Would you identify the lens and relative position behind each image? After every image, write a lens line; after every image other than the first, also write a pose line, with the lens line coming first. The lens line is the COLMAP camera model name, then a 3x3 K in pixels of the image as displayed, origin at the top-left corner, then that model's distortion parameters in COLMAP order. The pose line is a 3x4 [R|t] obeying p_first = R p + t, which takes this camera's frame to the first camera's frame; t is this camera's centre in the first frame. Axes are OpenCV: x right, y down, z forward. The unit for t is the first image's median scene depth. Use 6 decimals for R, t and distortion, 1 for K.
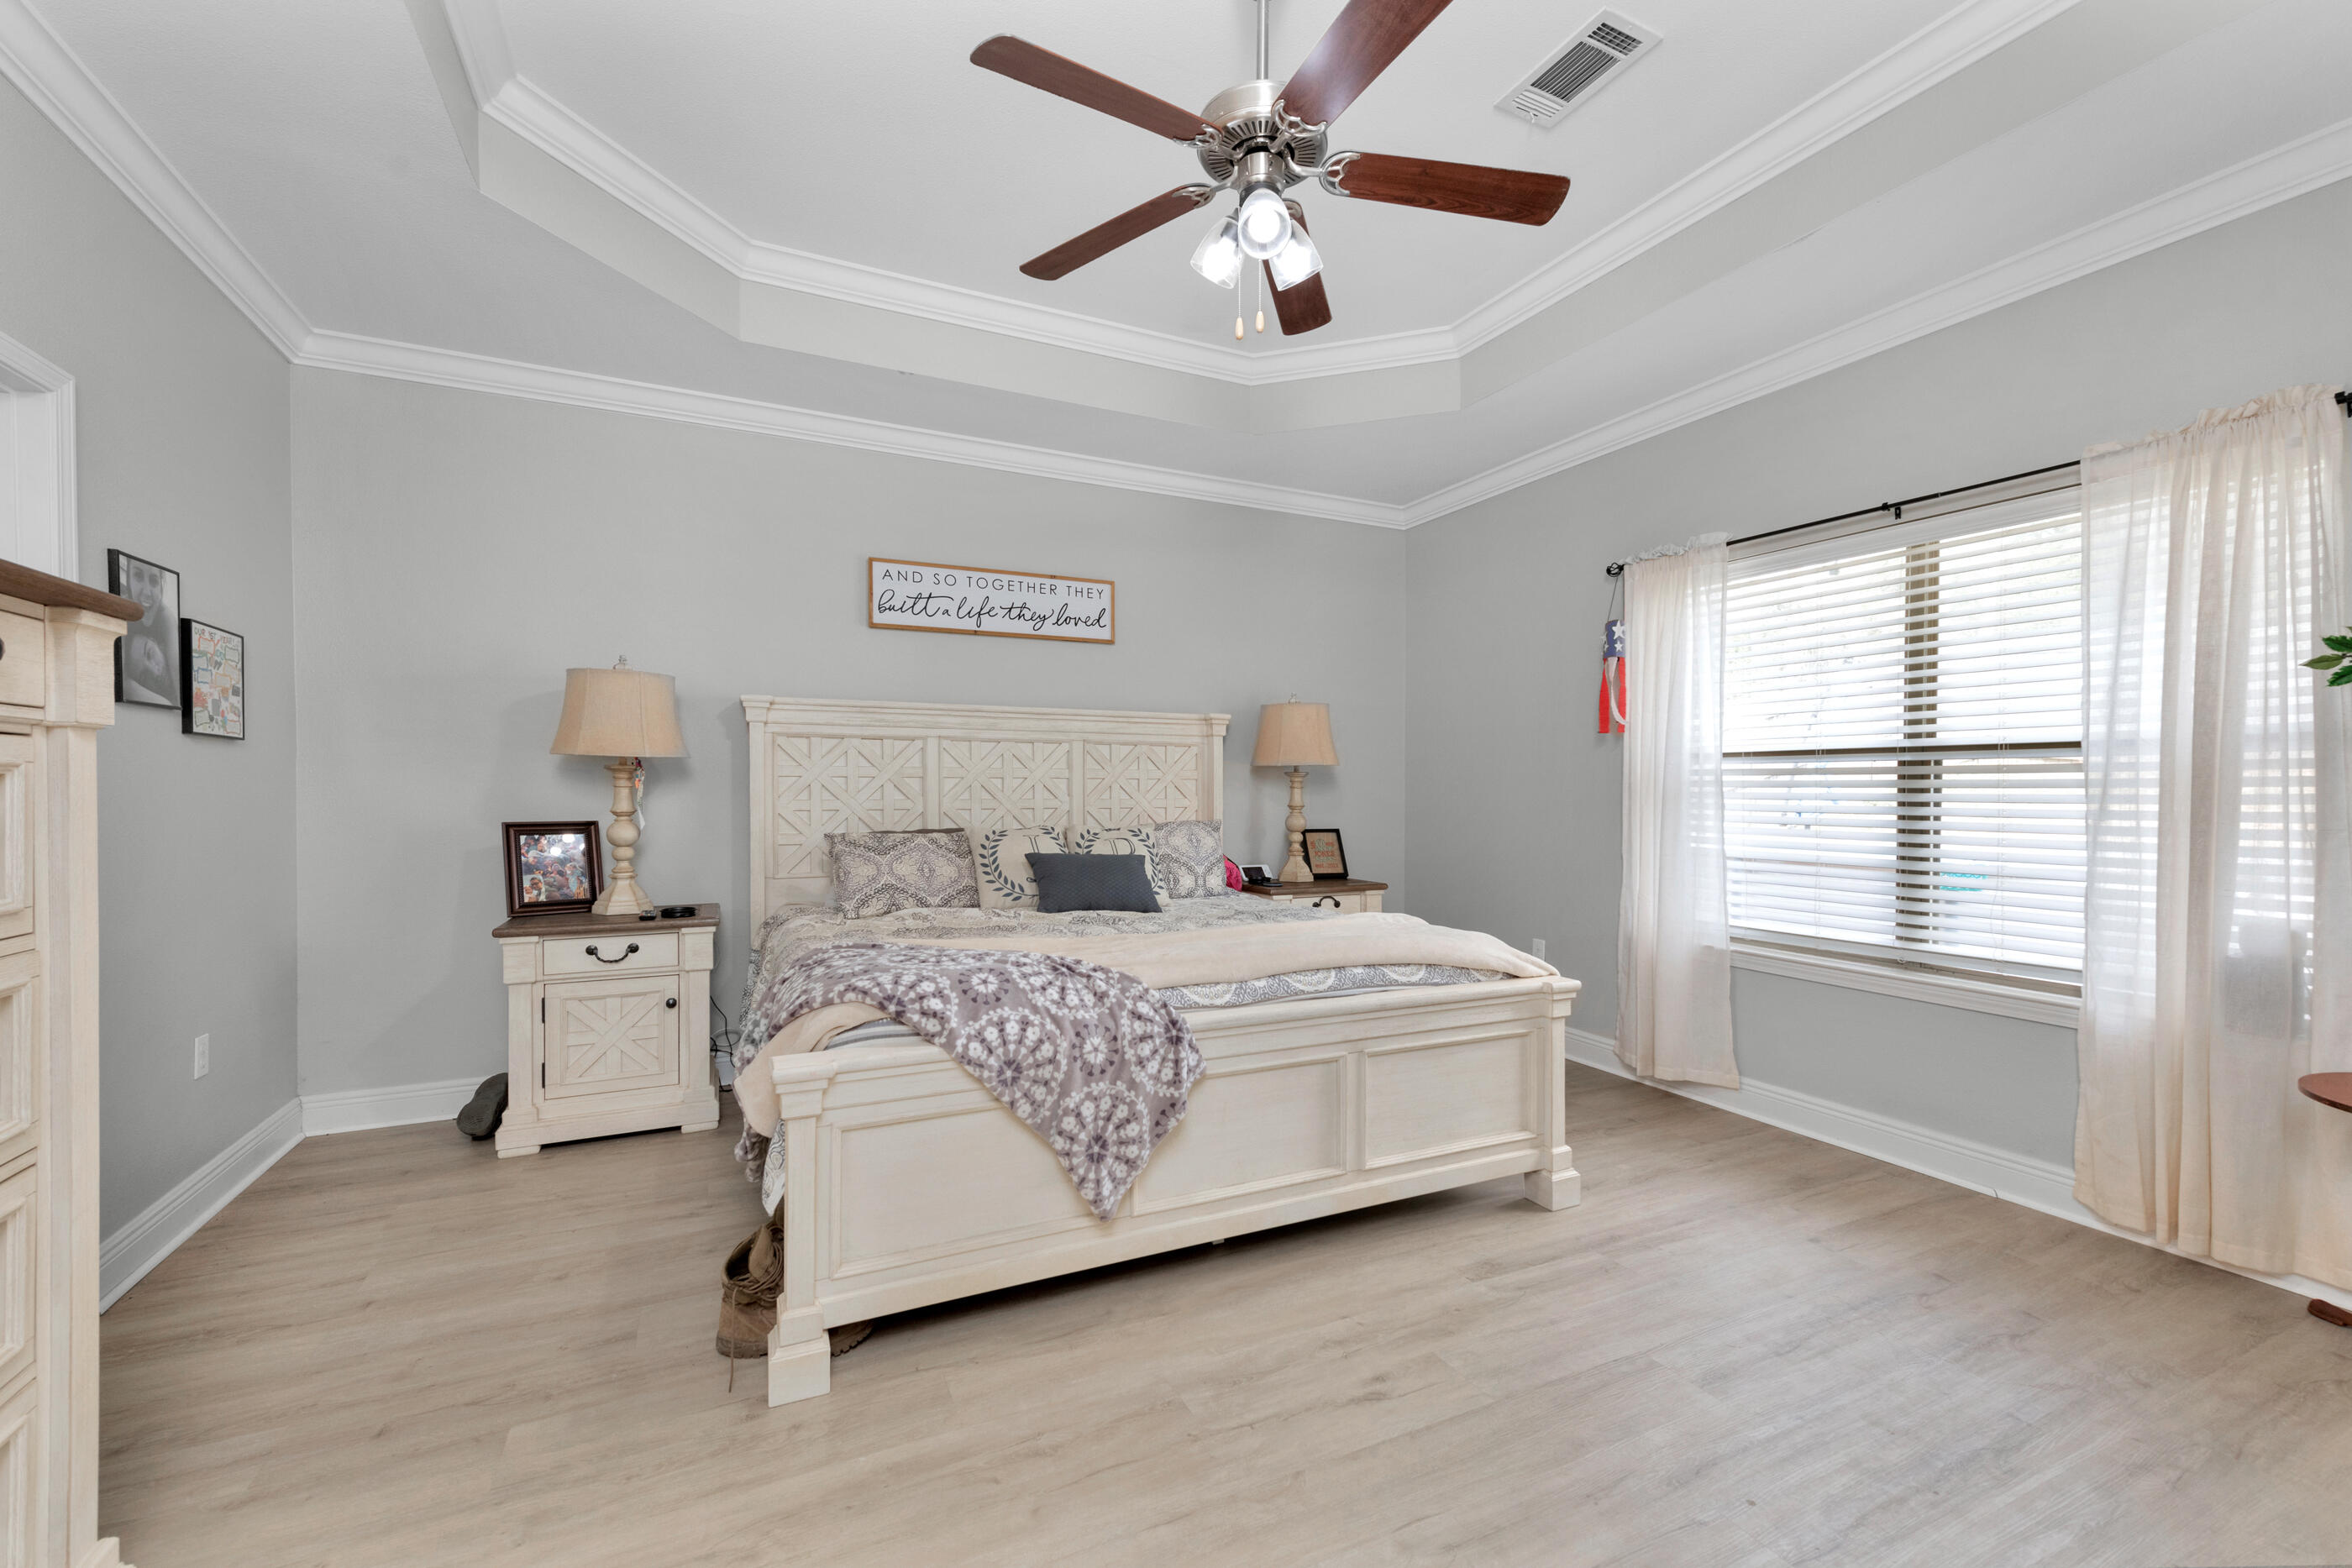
lens RADIAL K [[967.7, 0, 1186.7], [0, 967.7, 801.5], [0, 0, 1]] dist [0.014141, -0.000089]
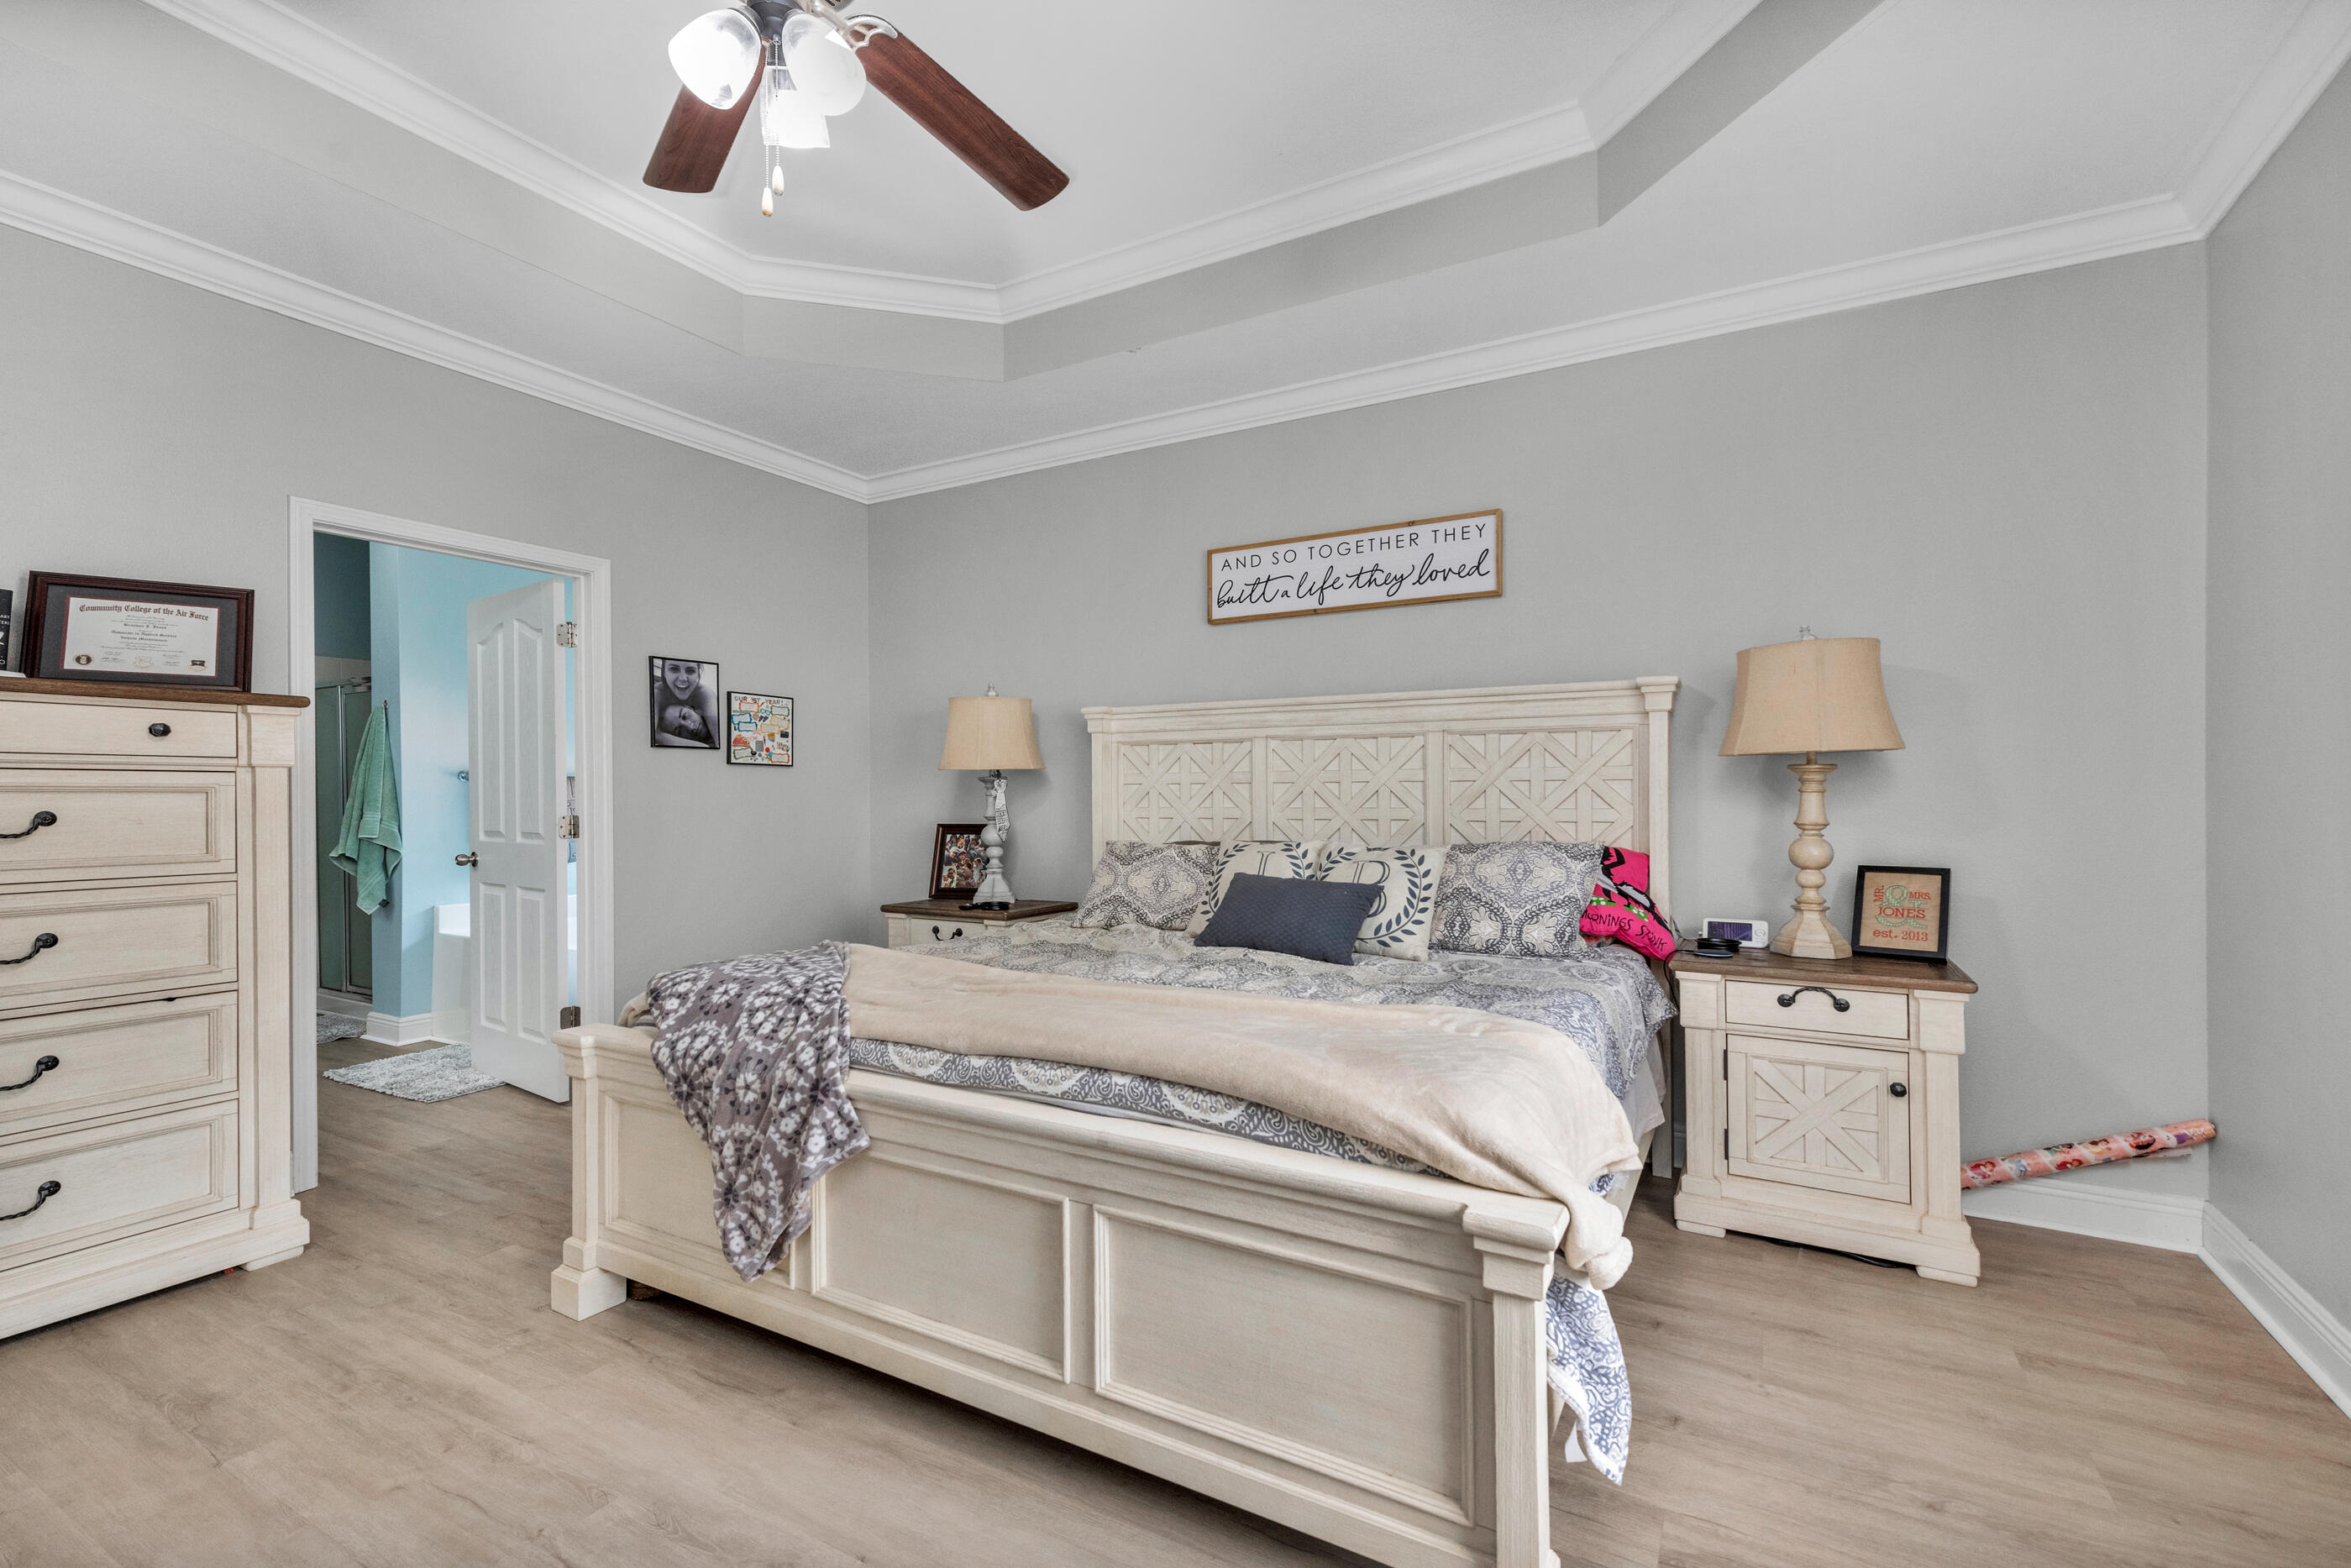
lens RADIAL K [[1031.6, 0, 1182.1], [0, 1031.6, 803.2], [0, 0, 1]] dist [0.024305, -0.009227]
pose [[0.561171, 0.003293, -0.827693, 0.480860], [-0.006342, 0.999980, -0.000321, -0.005440], [0.827675, 0.005430, 0.561181, 0.407742]]
